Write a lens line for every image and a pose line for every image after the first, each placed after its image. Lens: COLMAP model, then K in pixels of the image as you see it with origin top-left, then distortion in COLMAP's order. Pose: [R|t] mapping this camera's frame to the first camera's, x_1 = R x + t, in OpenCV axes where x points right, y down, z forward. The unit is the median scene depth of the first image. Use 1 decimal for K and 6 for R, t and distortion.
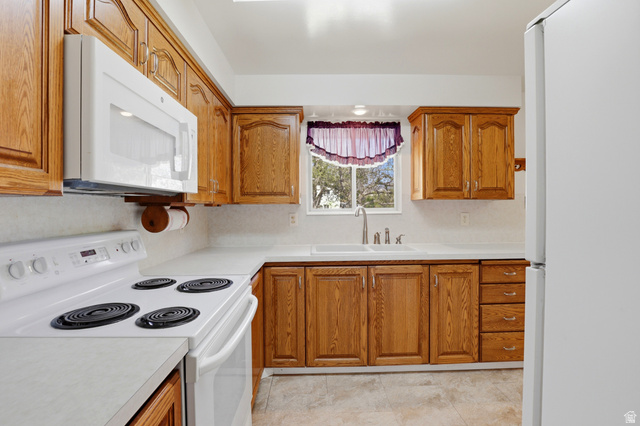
lens RADIAL K [[299.7, 0, 318.0], [0, 299.7, 211.9], [0, 0, 1]] dist [-0.025574, -0.000543]
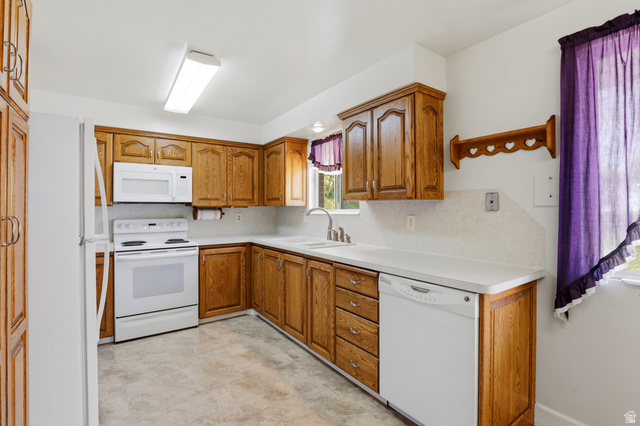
lens RADIAL K [[299.7, 0, 318.6], [0, 299.7, 208.8], [0, 0, 1]] dist [-0.025574, -0.000543]
pose [[0.558880, 0.005501, -0.829230, 1.348463], [-0.011261, 0.999936, -0.000956, -0.014714], [0.829172, 0.009872, 0.558906, 0.389201]]
